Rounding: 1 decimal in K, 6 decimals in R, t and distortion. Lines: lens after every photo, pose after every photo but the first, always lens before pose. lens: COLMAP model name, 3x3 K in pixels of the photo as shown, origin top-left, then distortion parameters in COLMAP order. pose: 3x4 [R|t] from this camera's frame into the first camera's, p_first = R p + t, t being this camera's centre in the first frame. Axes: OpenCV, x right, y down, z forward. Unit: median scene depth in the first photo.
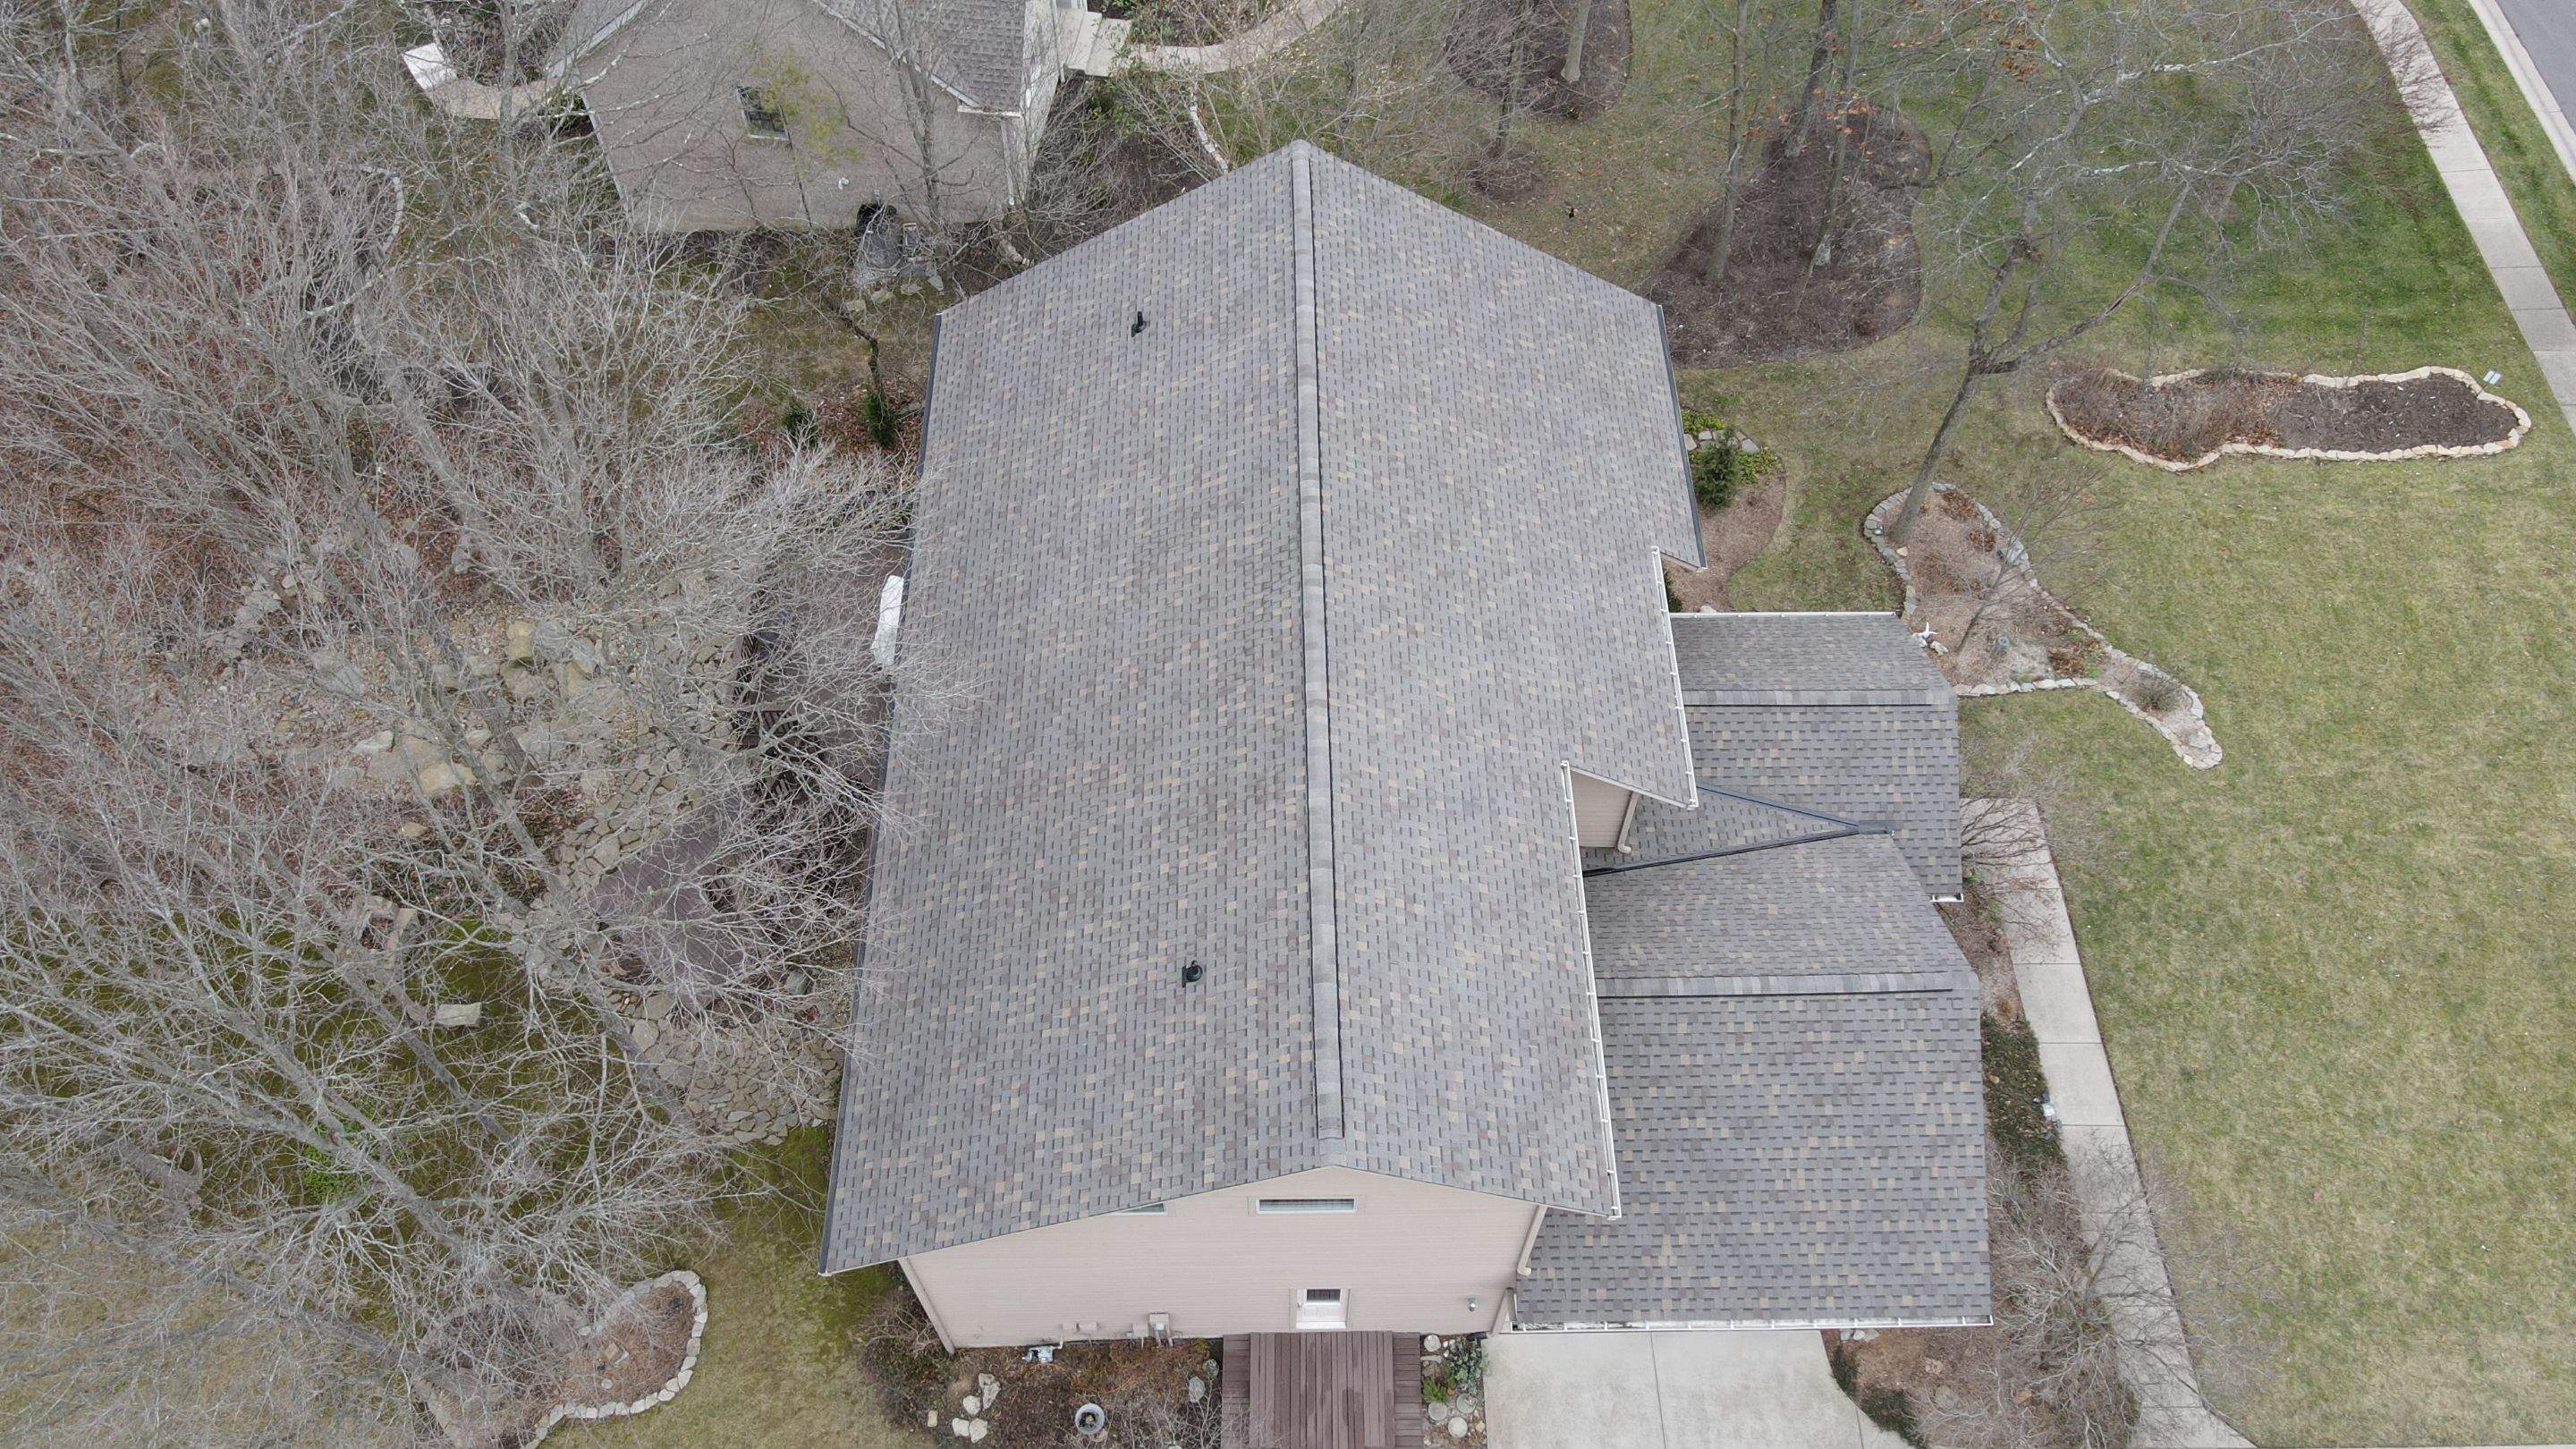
lens RADIAL K [[1883.3, 0, 1284.5], [0, 1883.3, 720.2], [0, 0, 1]] dist [0.016365, 0.014590]
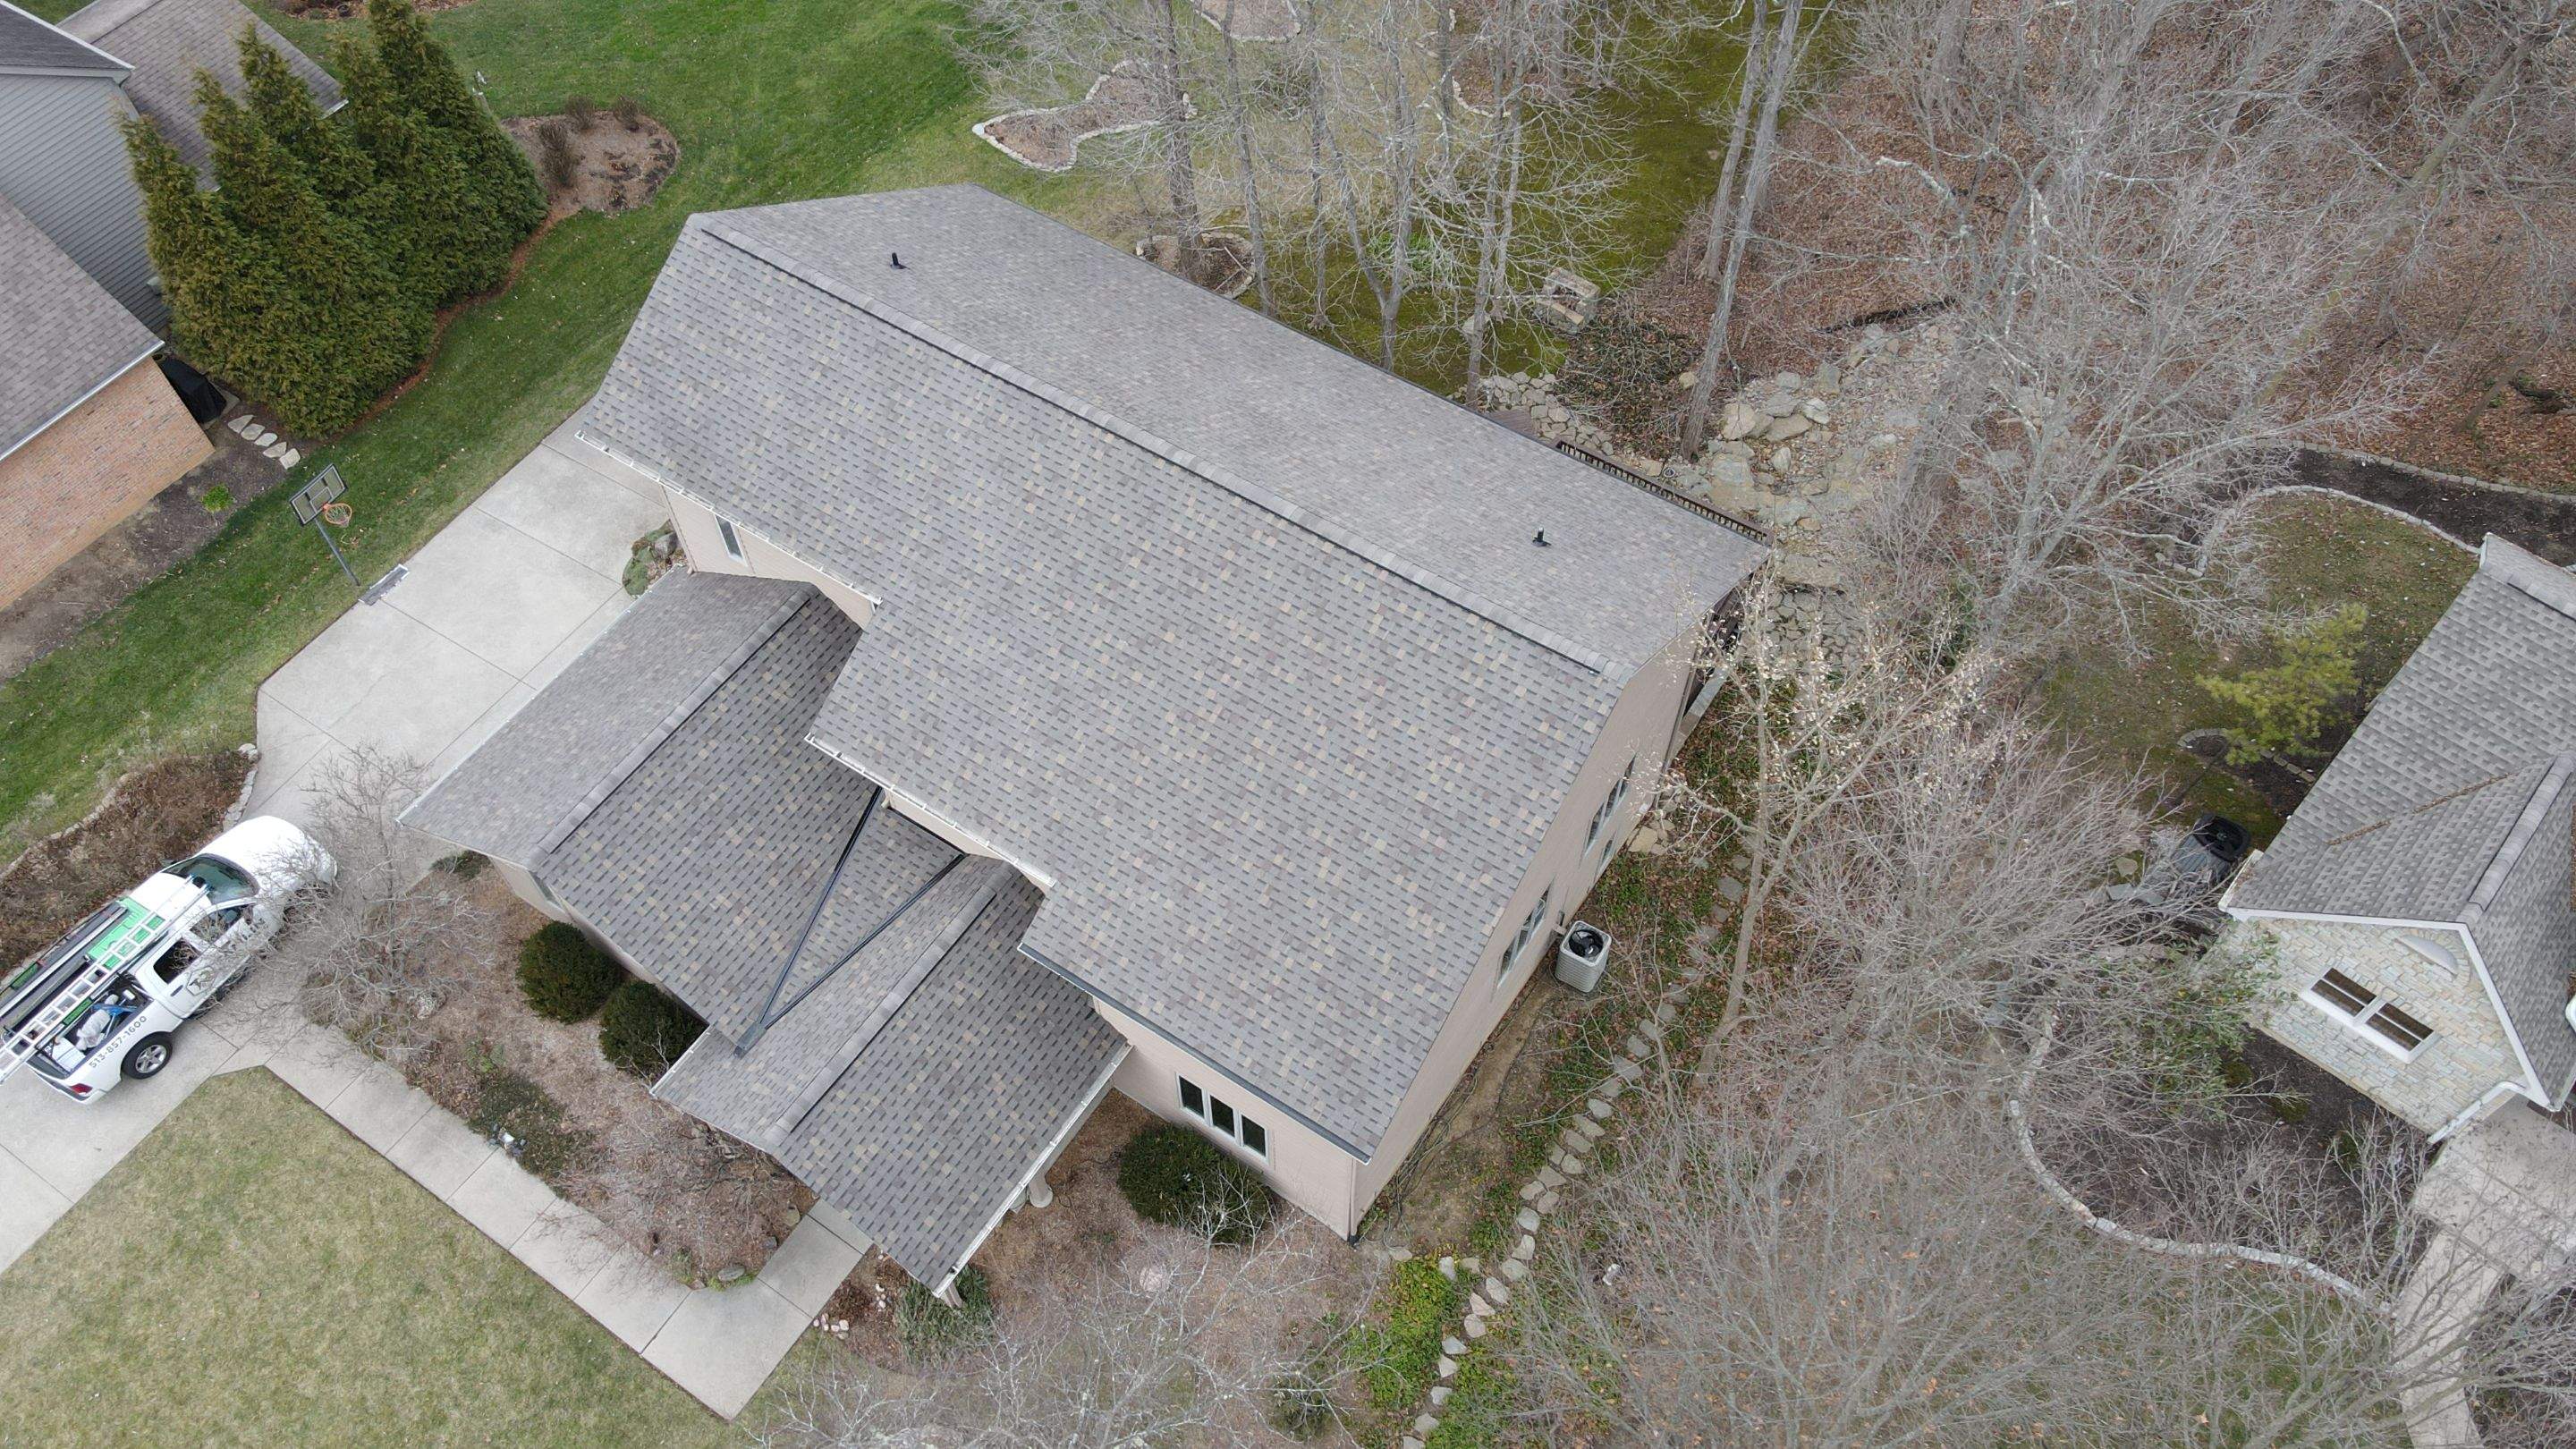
lens RADIAL K [[1889.5, 0, 1286.1], [0, 1889.5, 719.0], [0, 0, 1]] dist [-0.005888, 0.066092]
pose [[-0.562047, 0.679201, -0.472005, 0.452804], [-0.686918, -0.065447, 0.723782, -0.731870], [0.460703, 0.731028, 0.503339, 0.472808]]
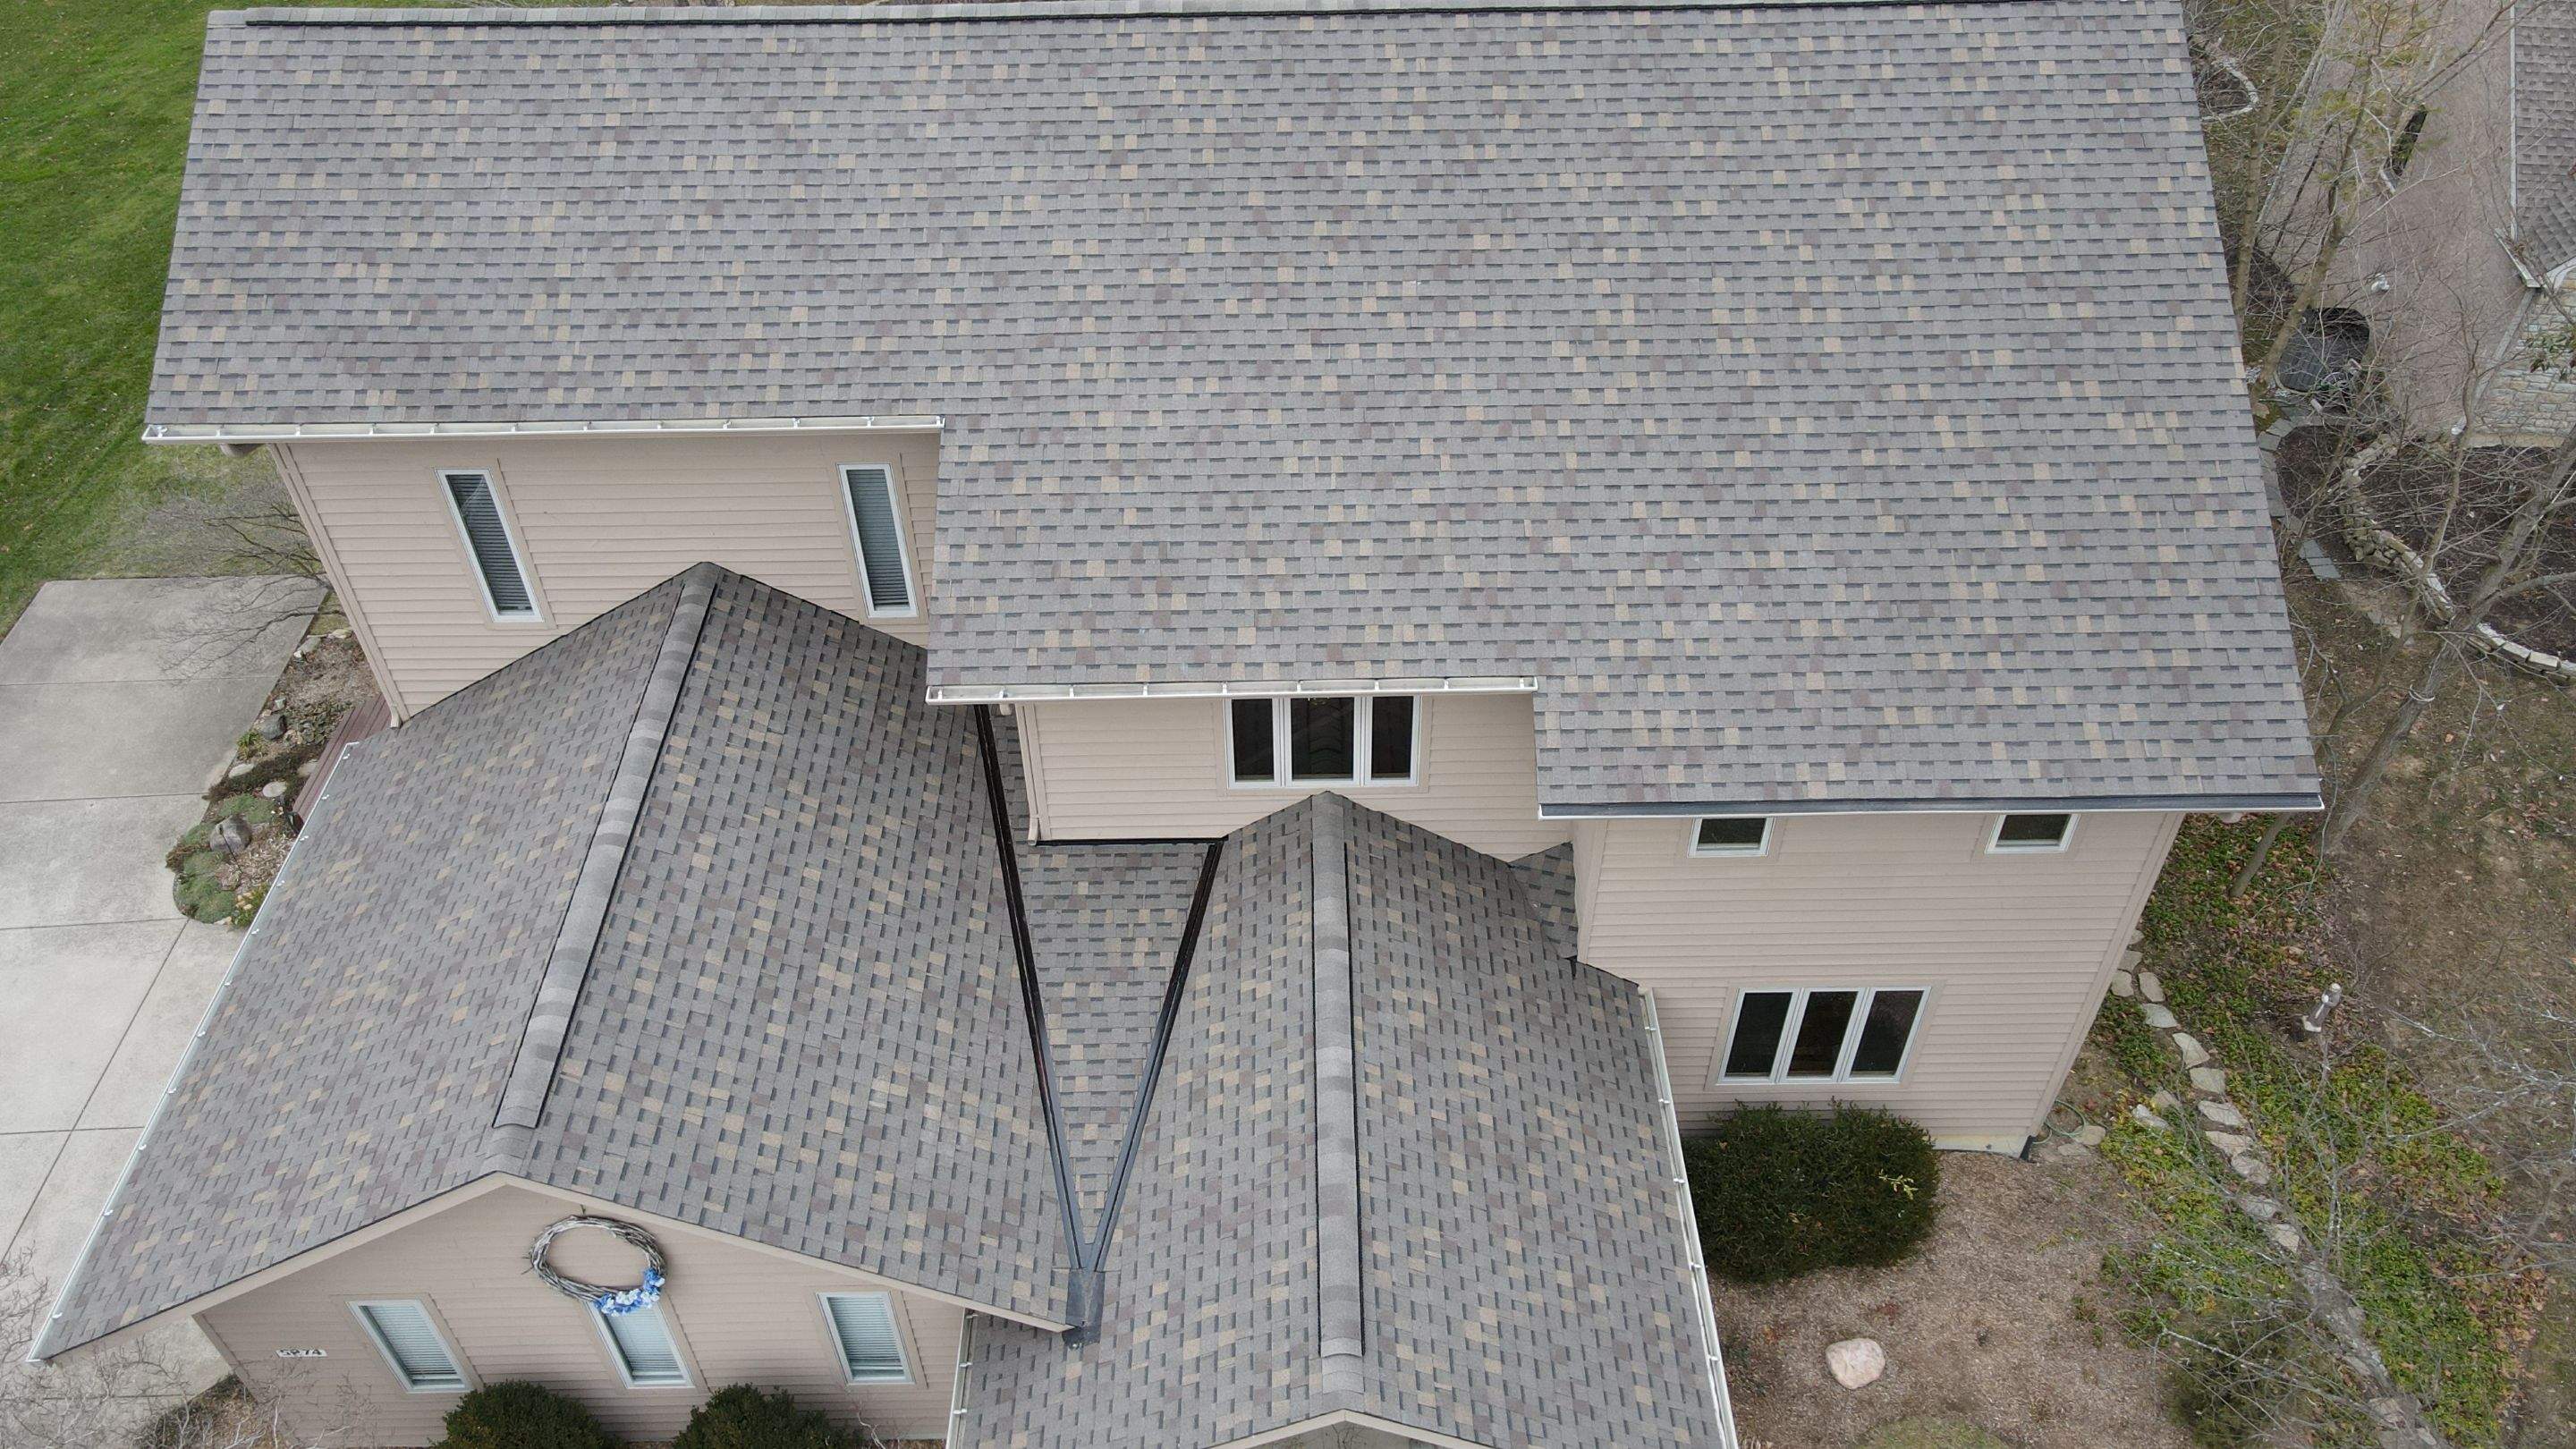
lens RADIAL K [[1883.3, 0, 1284.5], [0, 1883.3, 720.2], [0, 0, 1]] dist [0.016365, 0.014590]
pose [[-0.003916, 0.679147, -0.733992, 0.500979], [-0.828380, 0.408950, 0.382813, -0.197040], [0.560153, 0.609523, 0.560990, 0.613971]]
